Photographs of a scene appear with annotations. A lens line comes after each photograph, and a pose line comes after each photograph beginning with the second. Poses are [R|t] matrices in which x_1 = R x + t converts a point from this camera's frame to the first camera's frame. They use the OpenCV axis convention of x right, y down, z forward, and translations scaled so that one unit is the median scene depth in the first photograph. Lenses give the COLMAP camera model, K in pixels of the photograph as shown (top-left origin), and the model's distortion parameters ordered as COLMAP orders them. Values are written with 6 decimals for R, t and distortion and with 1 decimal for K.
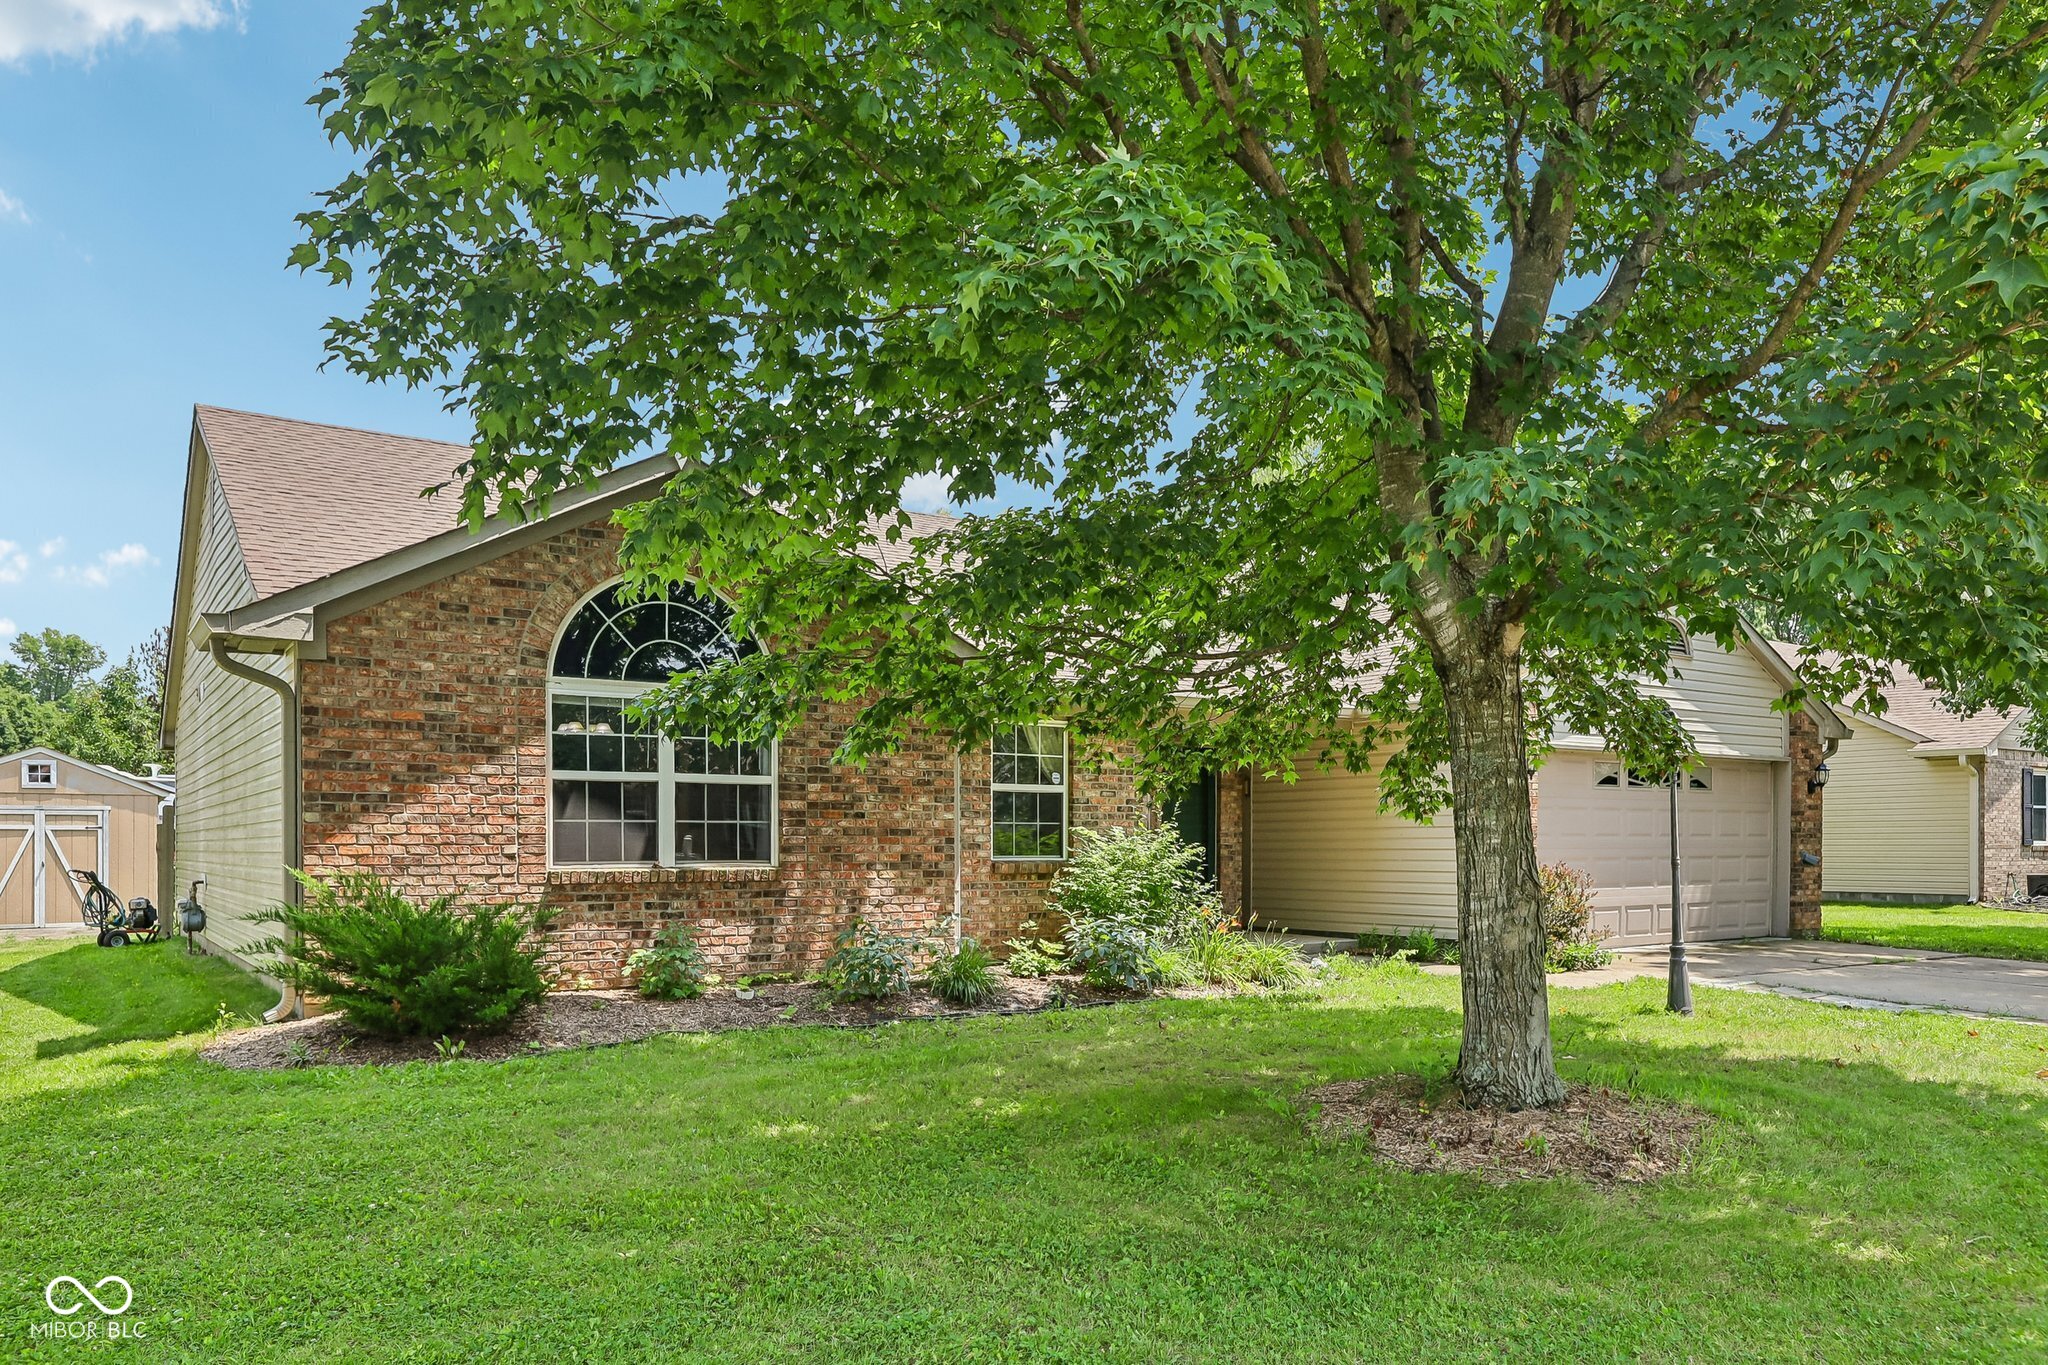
lens RADIAL K [[1398.6, 0, 1024.0], [0, 1398.6, 682.5], [0, 0, 1]] dist [0.001172, 0.000724]
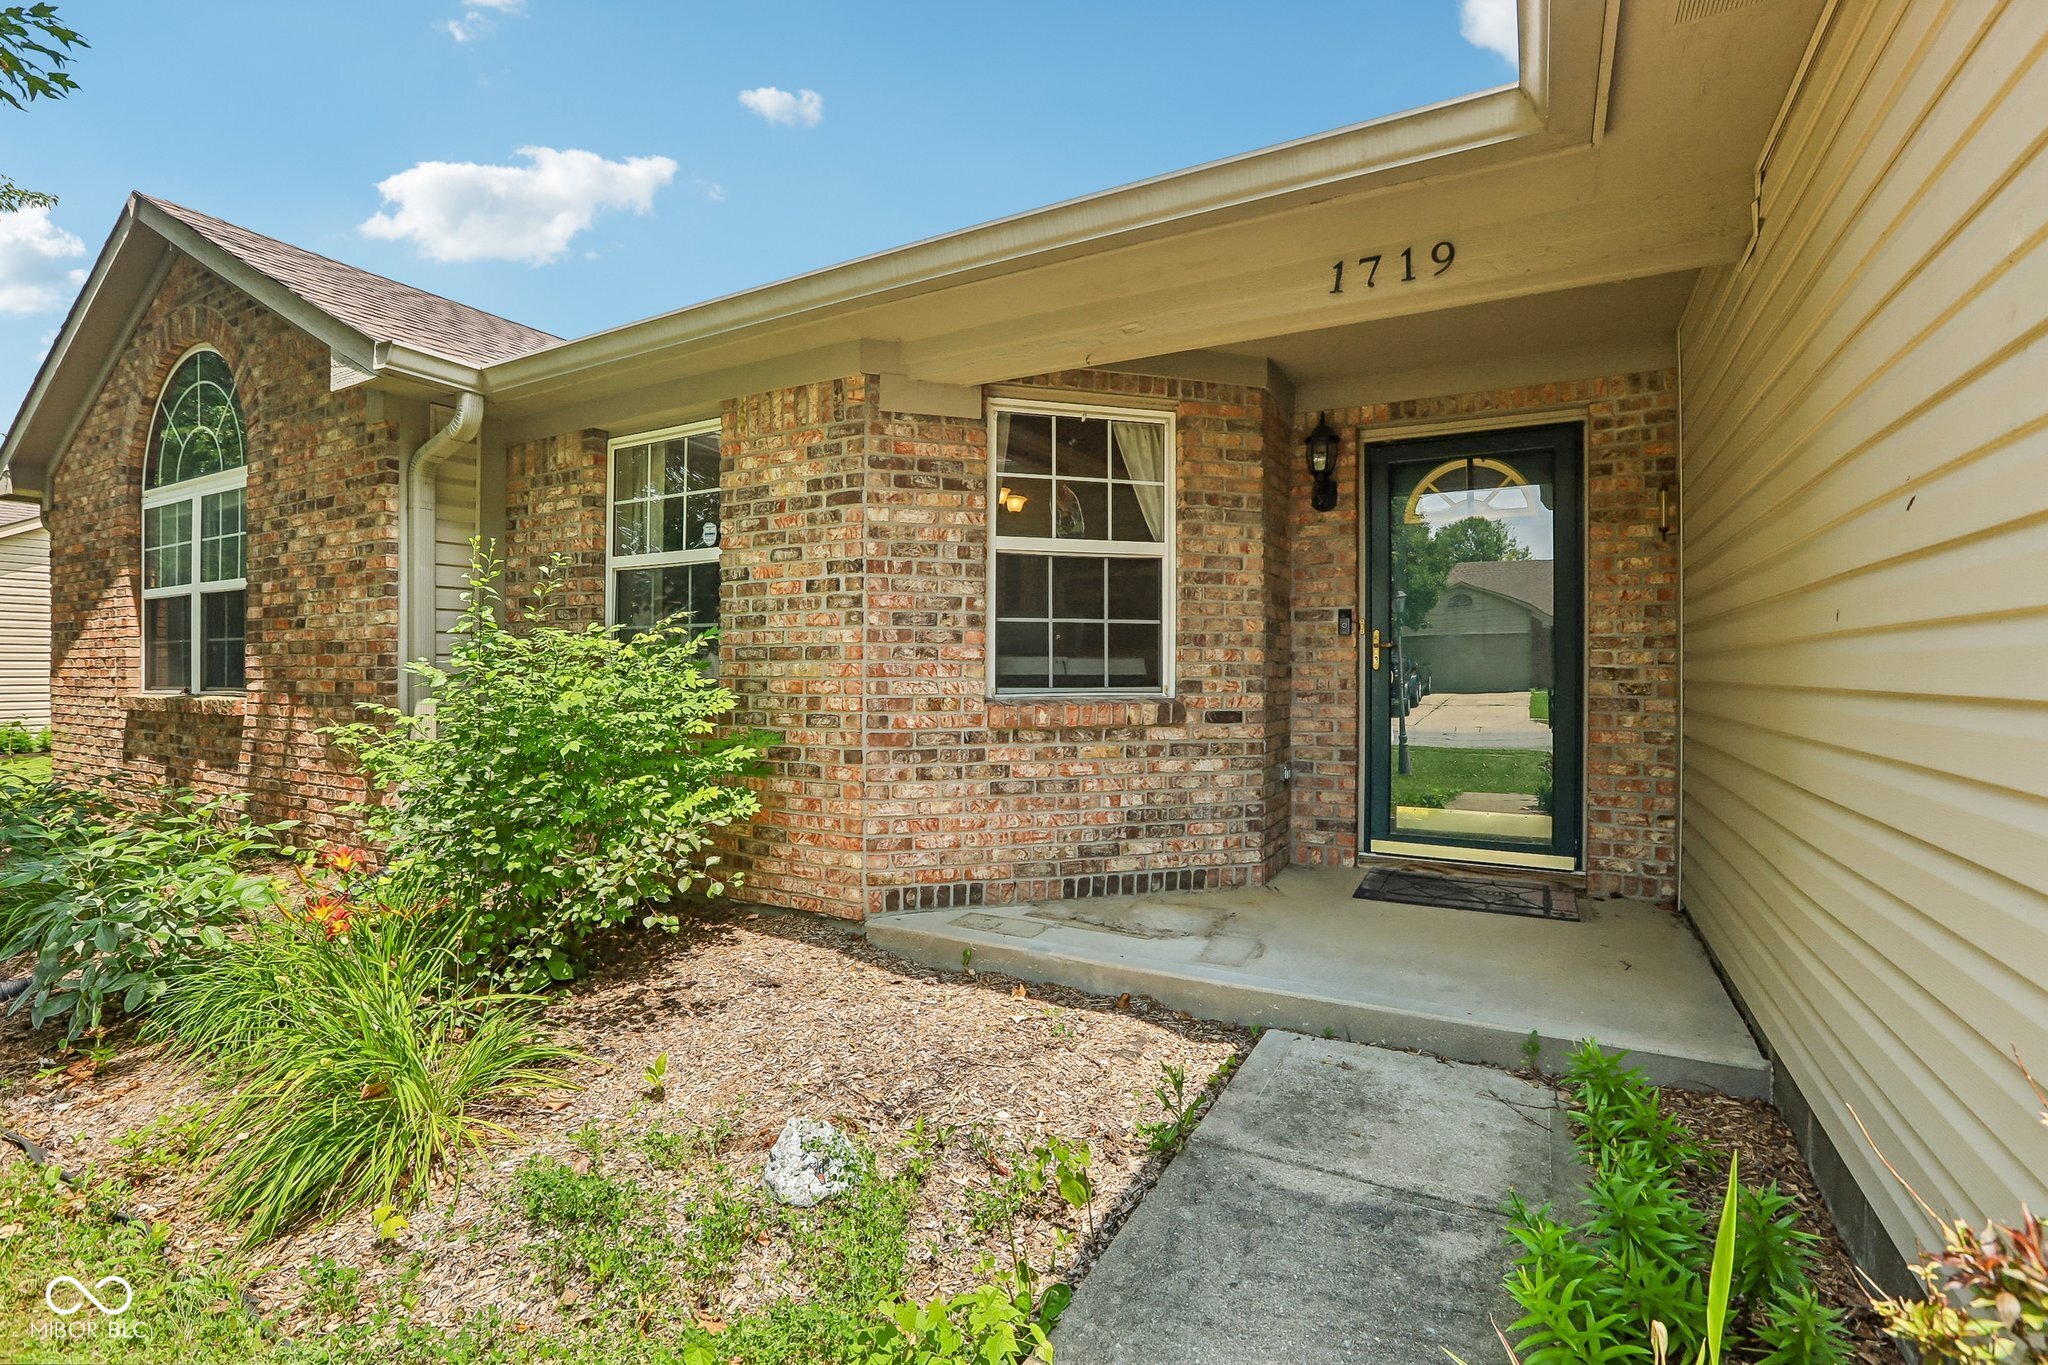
lens RADIAL K [[948.6, 0, 1027.4], [0, 948.6, 670.0], [0, 0, 1]] dist [-0.024801, 0.011311]
pose [[0.452494, 0.001272, -0.891767, 0.374449], [0.104917, 0.992978, 0.054653, 0.110028], [0.885574, -0.118292, 0.449183, 0.942406]]
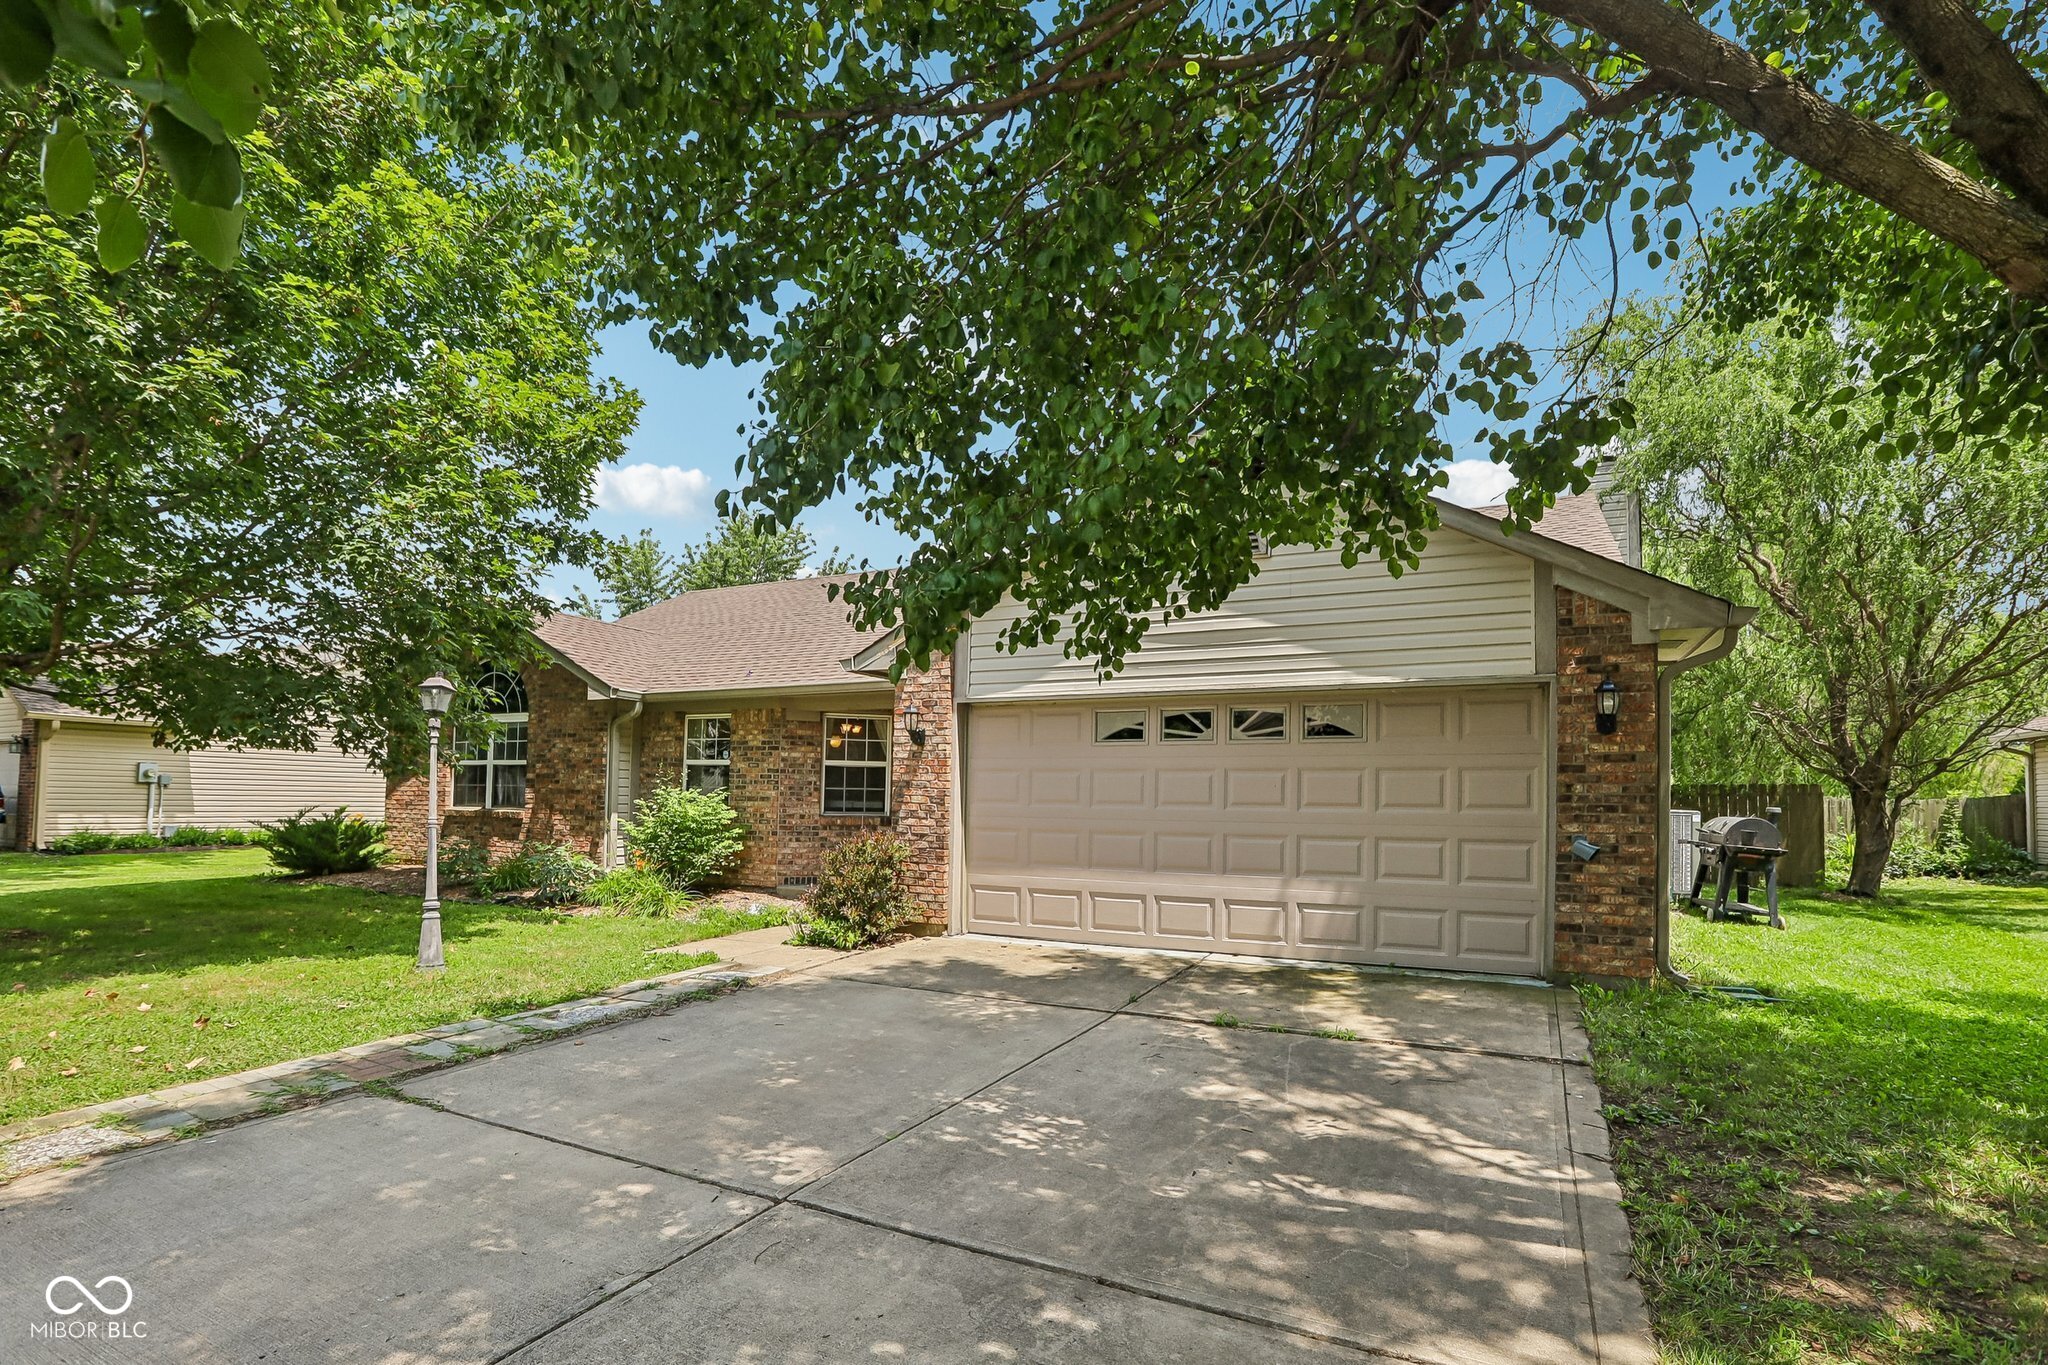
lens RADIAL K [[964.9, 0, 1066.6], [0, 964.9, 764.6], [0, 0, 1]] dist [-0.056610, 0.029605]
pose [[0.513920, -0.018843, -0.857631, 1.009550], [0.085206, 0.995936, 0.029177, 0.079524], [0.853596, -0.088070, 0.513436, 0.799087]]
